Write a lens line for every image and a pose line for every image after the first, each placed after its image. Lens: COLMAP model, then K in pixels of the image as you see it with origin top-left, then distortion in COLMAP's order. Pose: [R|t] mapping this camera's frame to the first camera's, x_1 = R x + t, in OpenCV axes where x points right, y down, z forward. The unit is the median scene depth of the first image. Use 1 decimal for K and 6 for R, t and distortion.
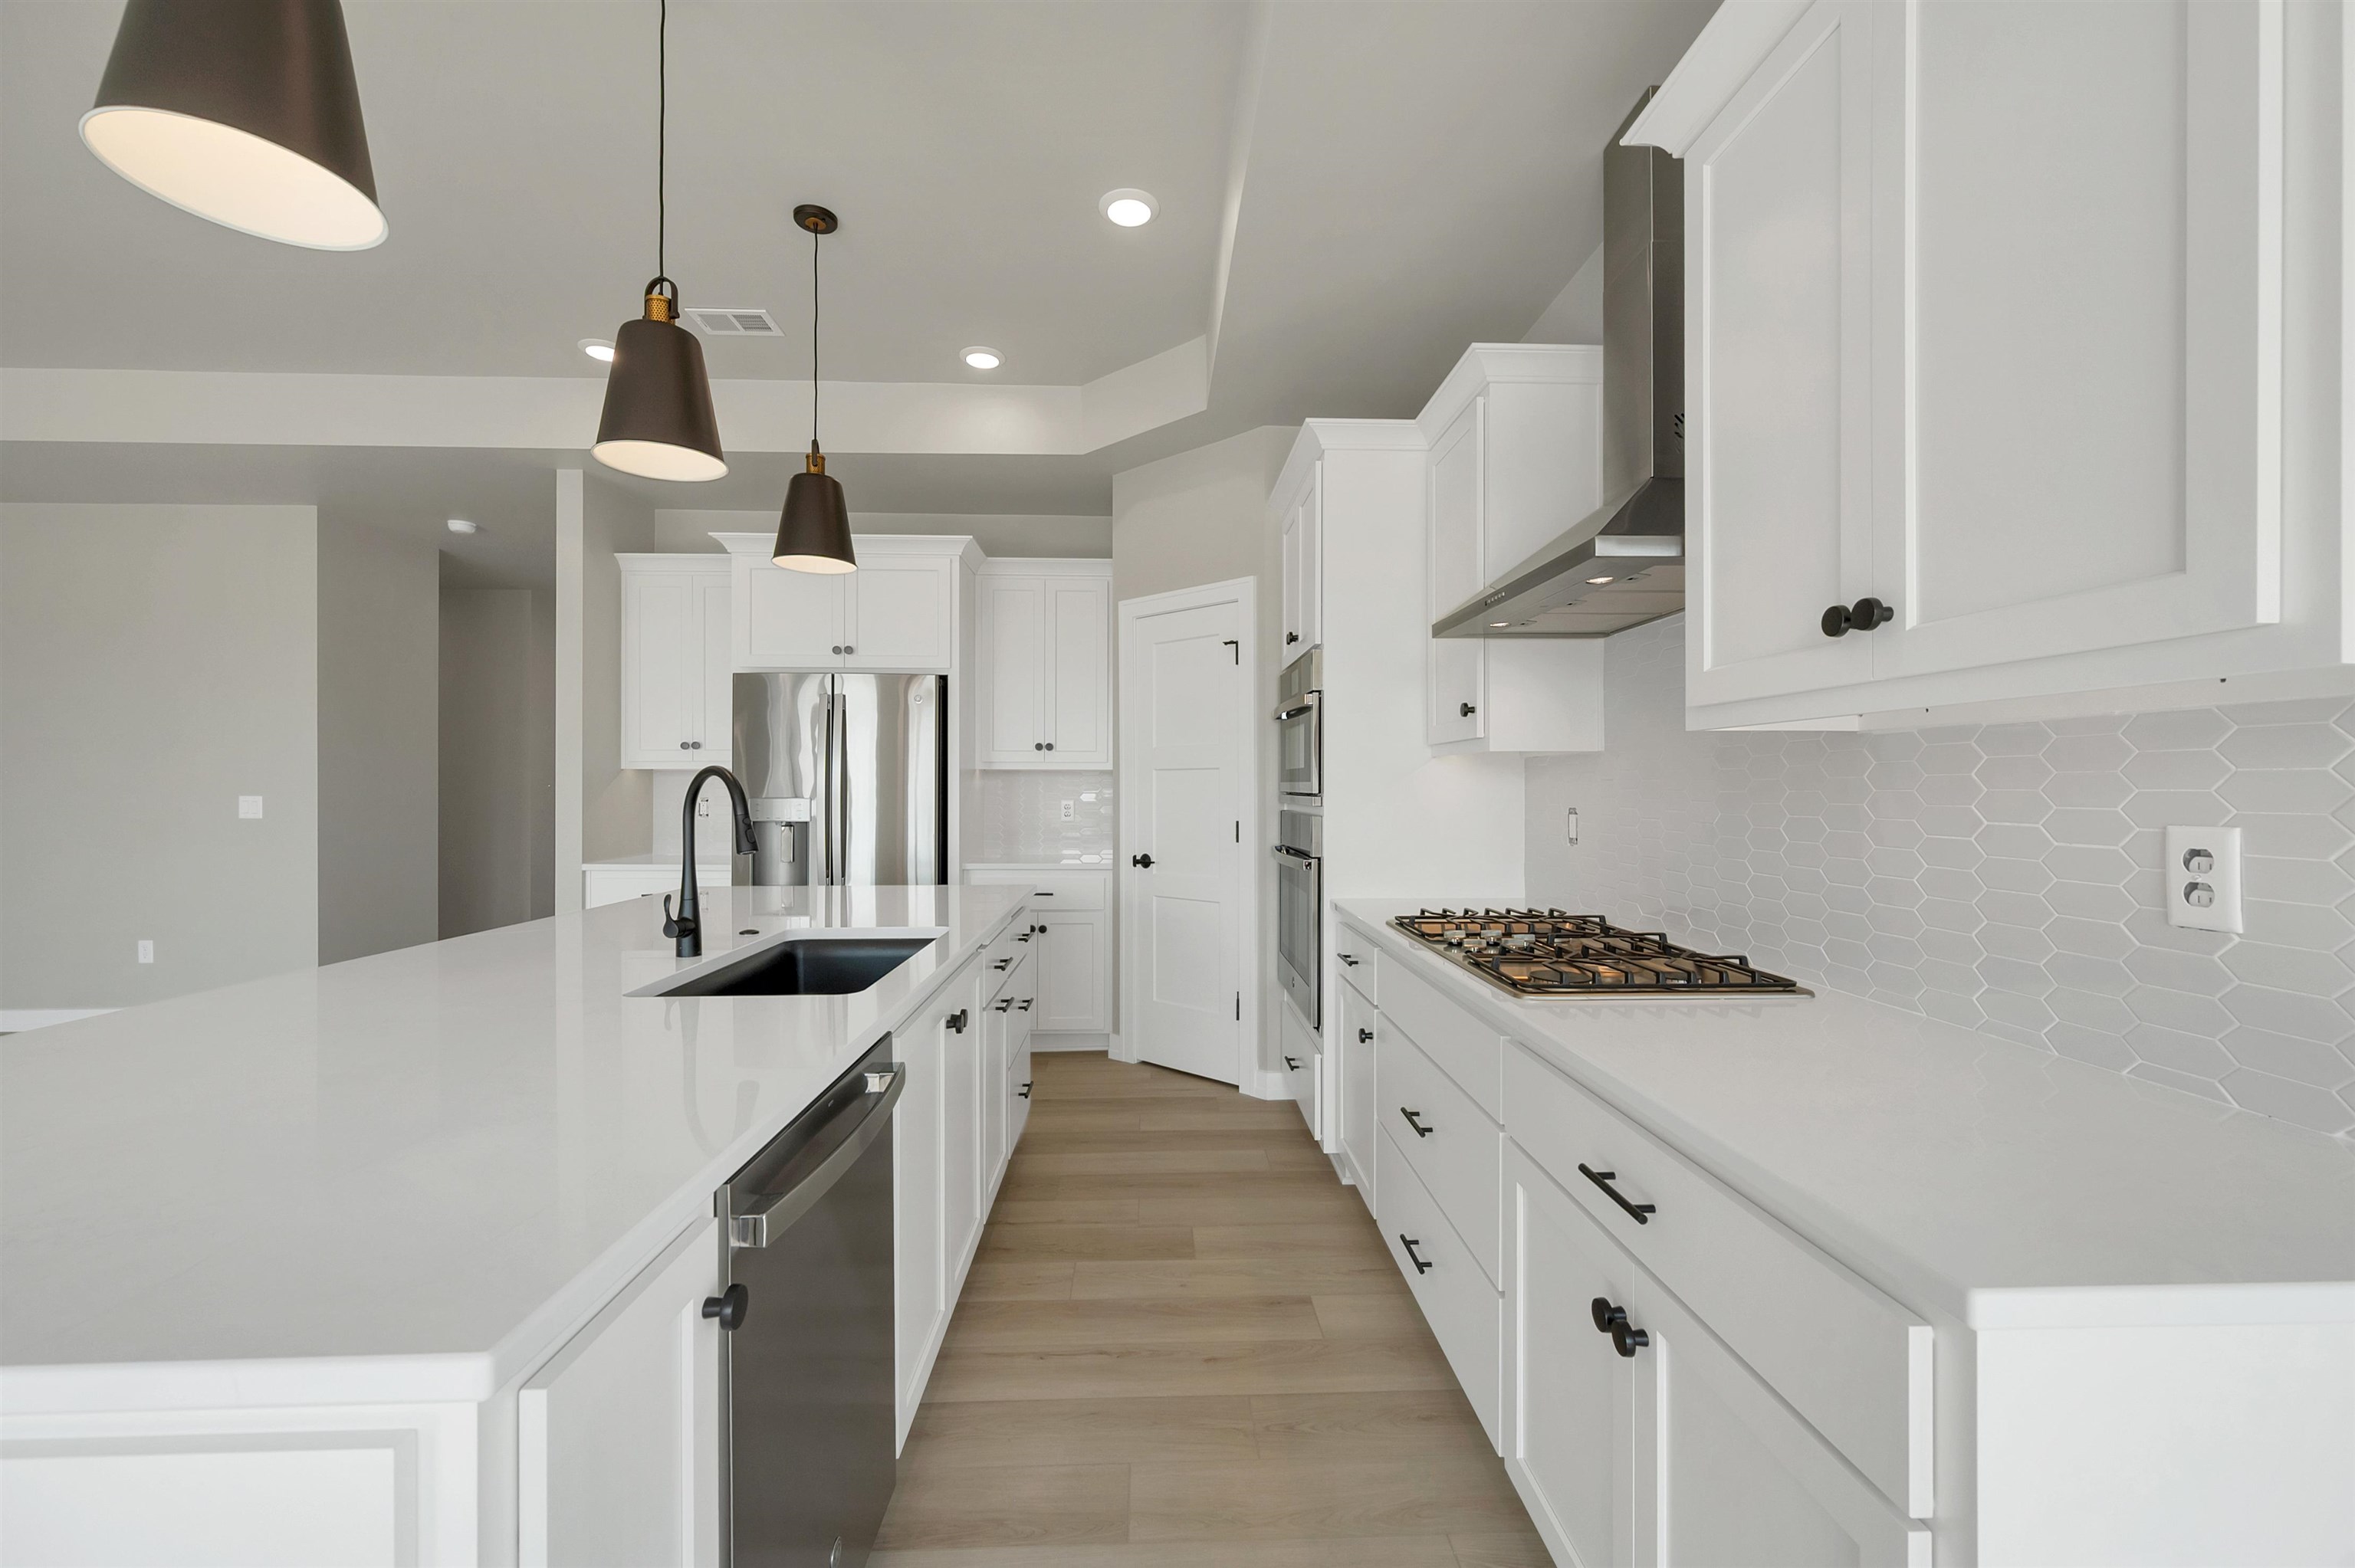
lens RADIAL K [[952.0, 0, 1179.7], [0, 952.0, 788.3], [0, 0, 1]] dist [-0.002490, 0.000594]
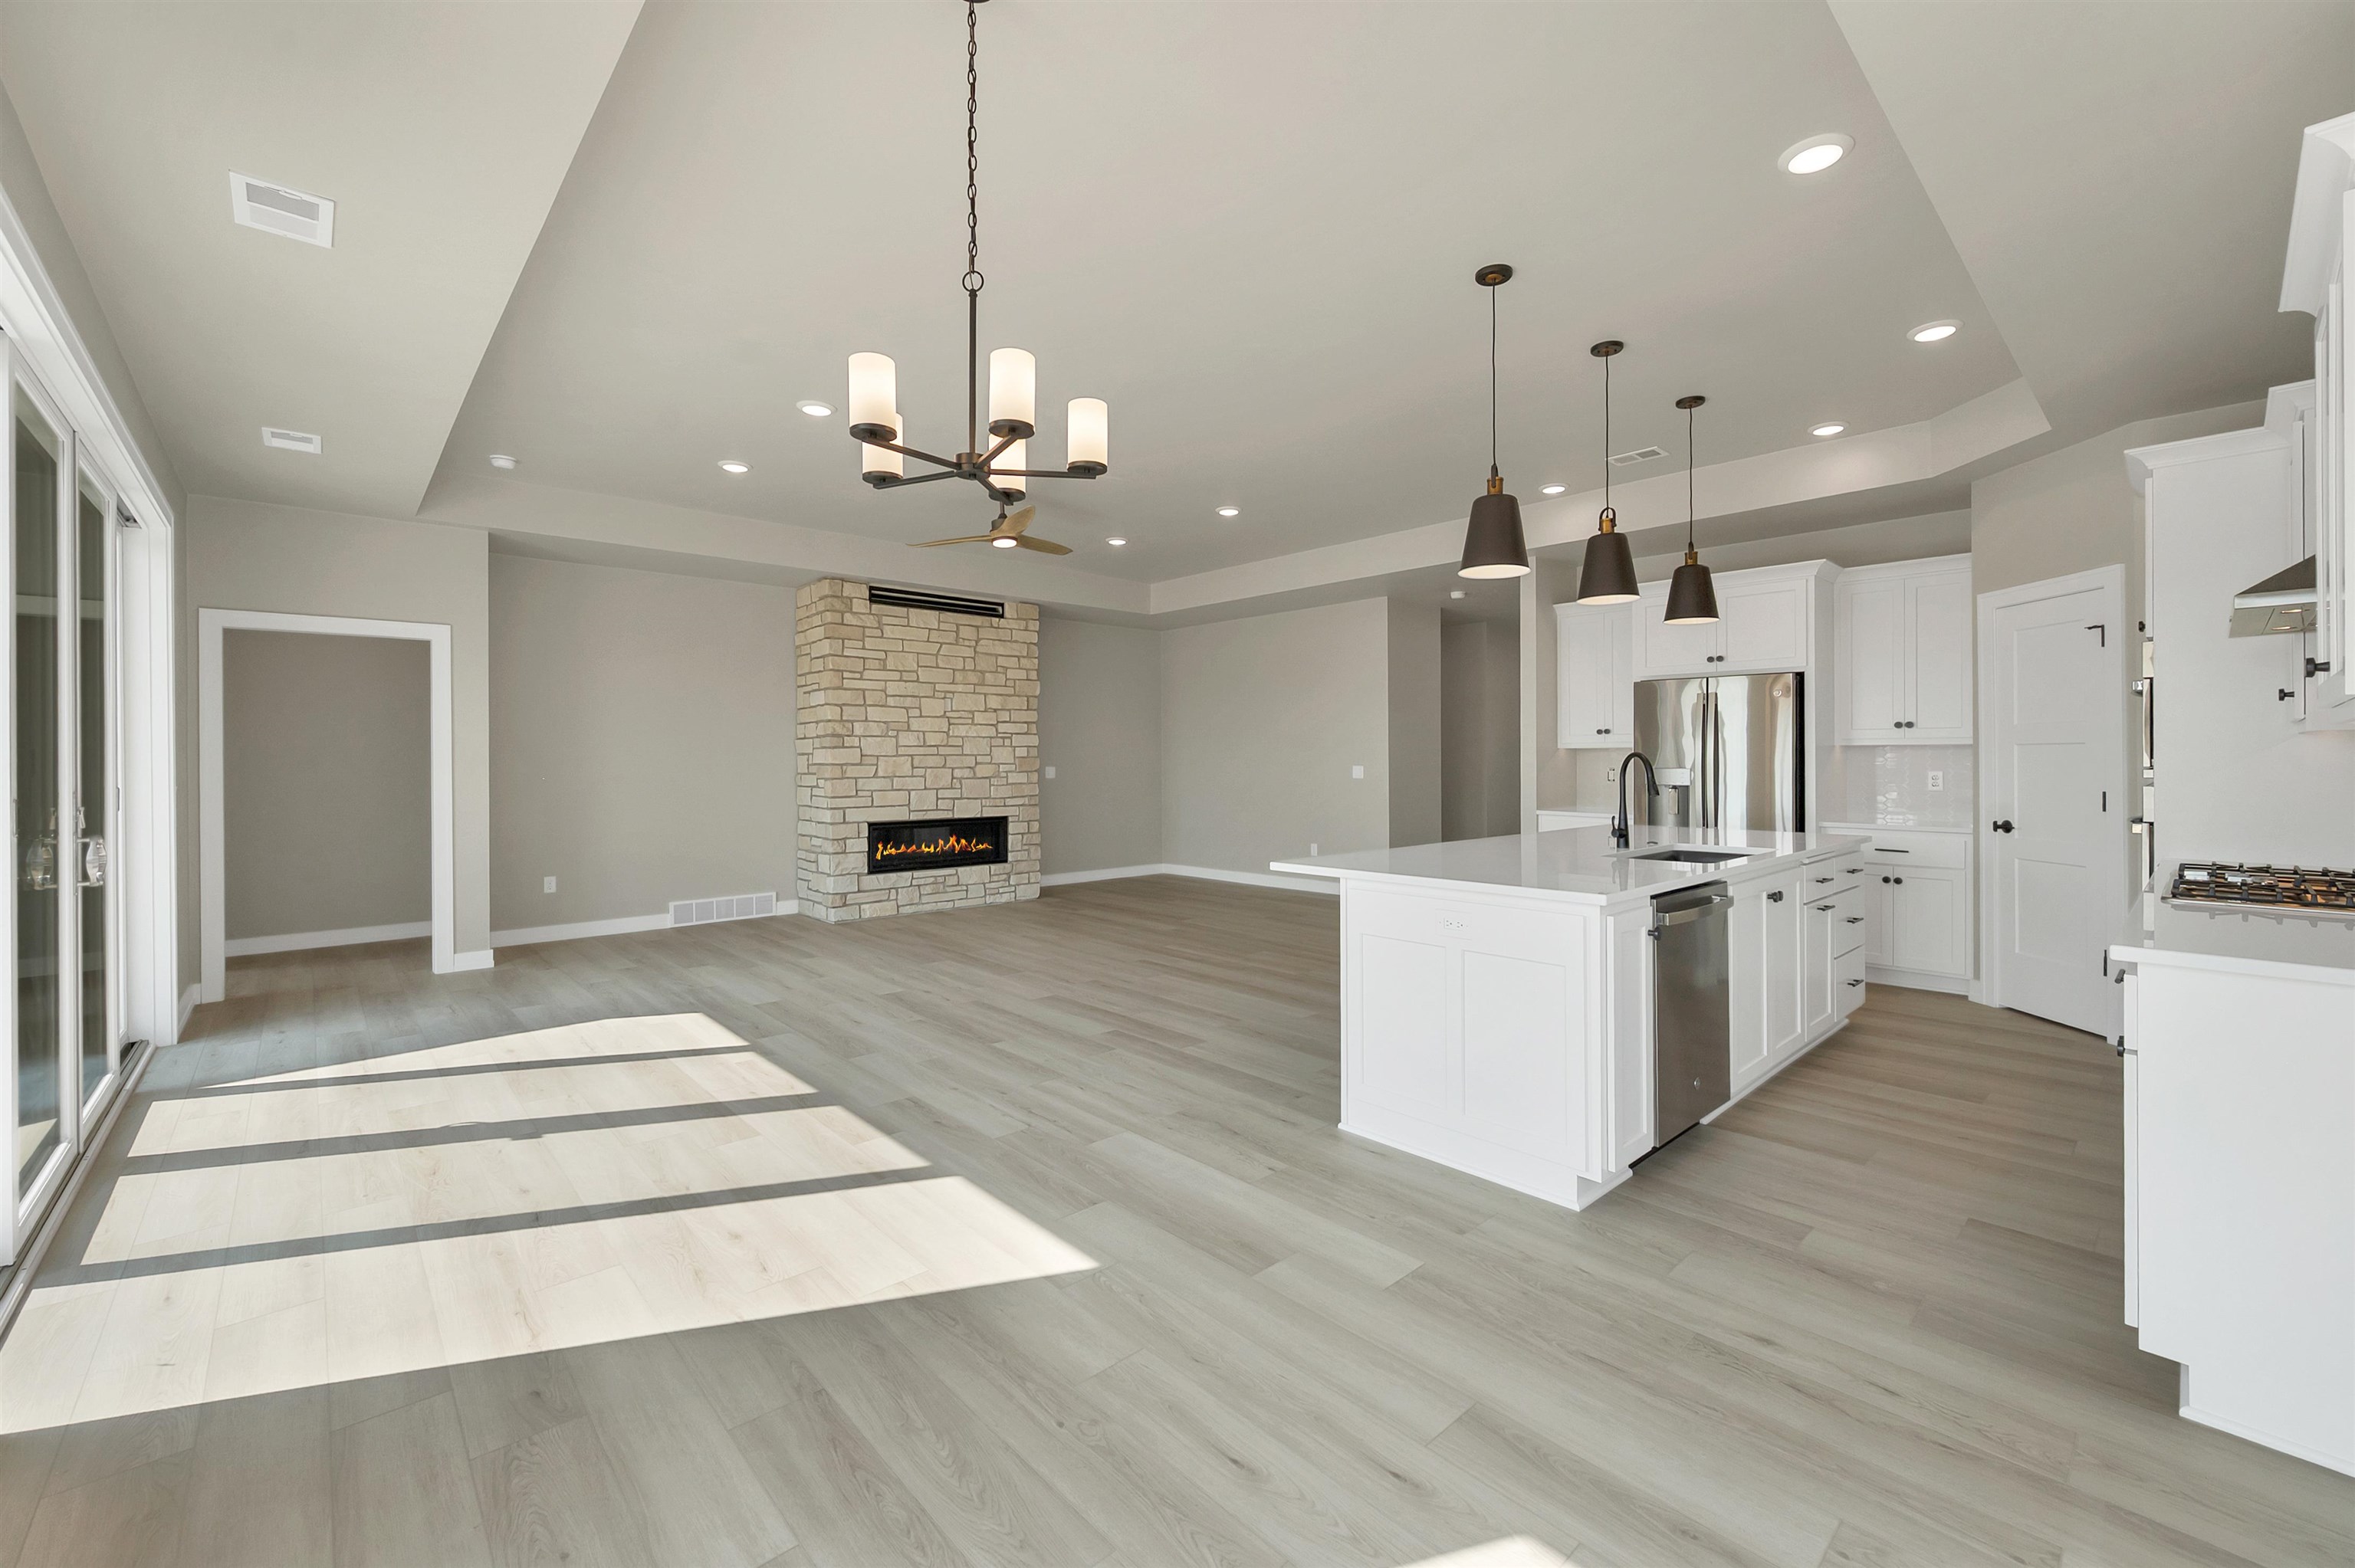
lens RADIAL K [[952.0, 0, 1184.0], [0, 952.0, 758.2], [0, 0, 1]] dist [-0.002490, 0.000594]
pose [[0.648984, -0.003235, -0.760795, 0.226478], [0.003204, 0.999994, -0.001519, -0.005870], [0.760795, -0.001452, 0.648991, -0.556397]]
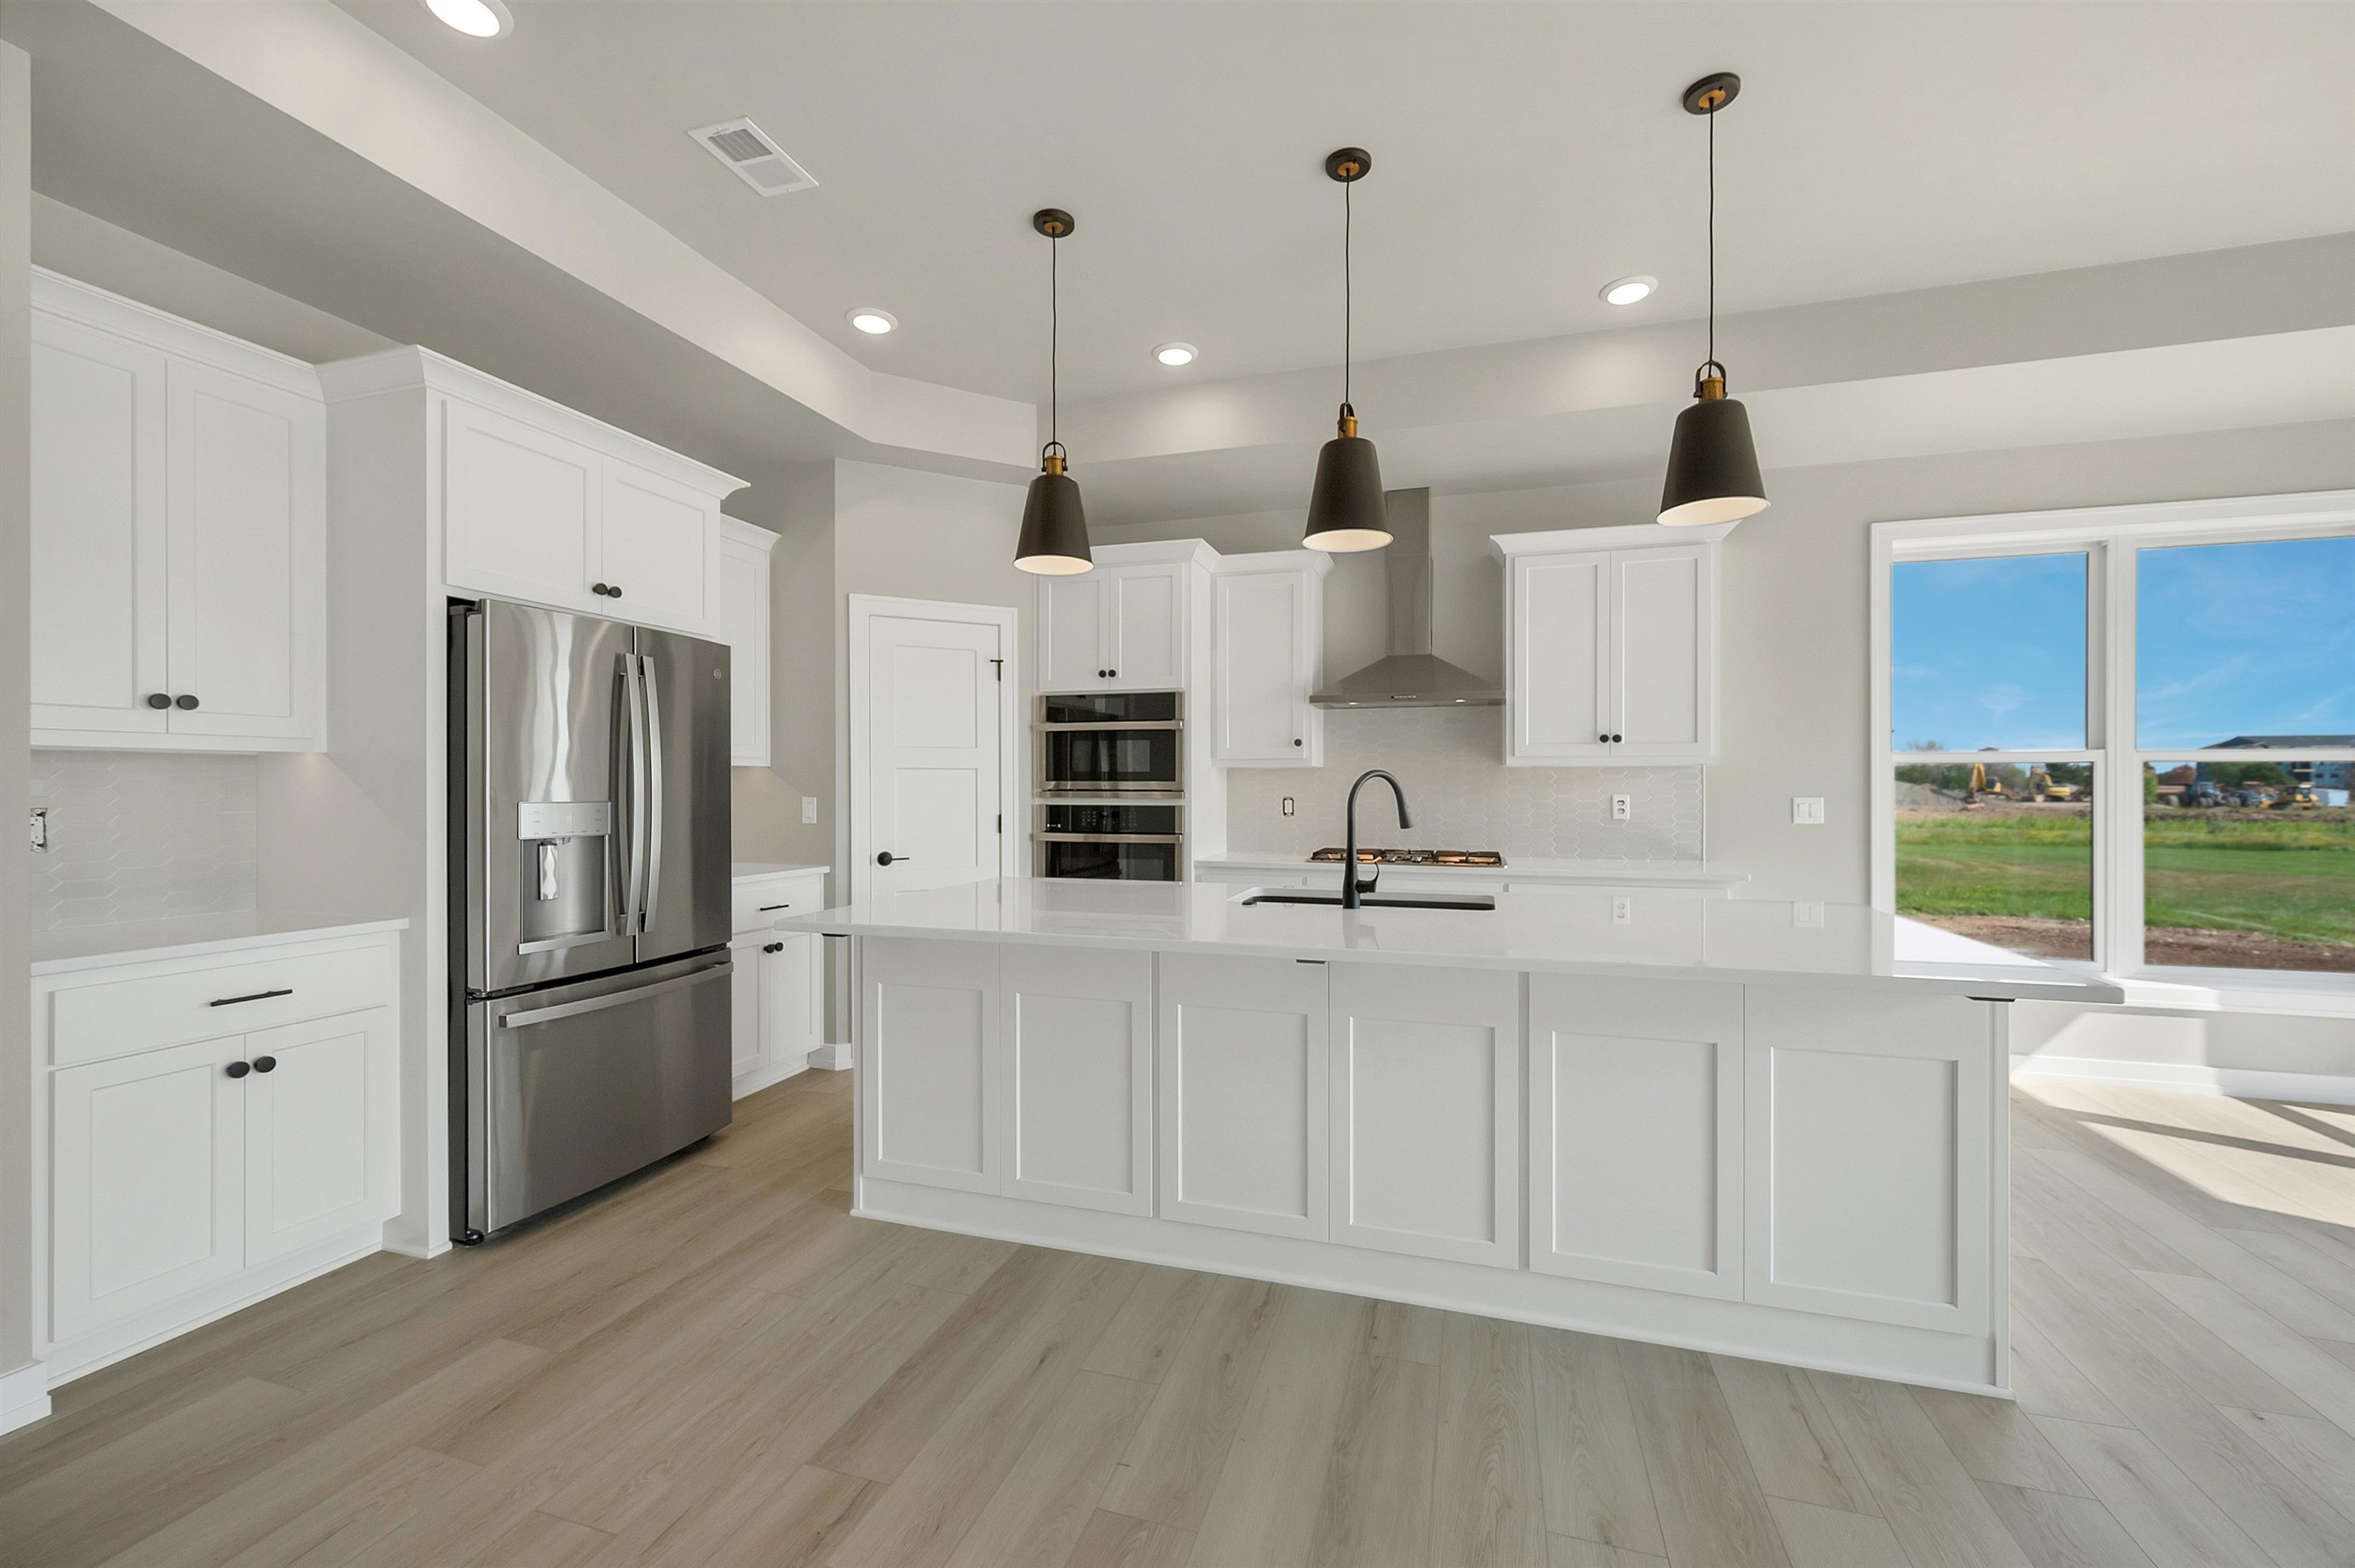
lens RADIAL K [[952.0, 0, 1192.0], [0, 952.0, 784.6], [0, 0, 1]] dist [-0.002490, 0.000594]
pose [[0.331578, 0.001306, 0.943427, -1.068557], [0.002708, 0.999994, -0.002336, 0.000671], [-0.943424, 0.003329, 0.331573, 0.437659]]
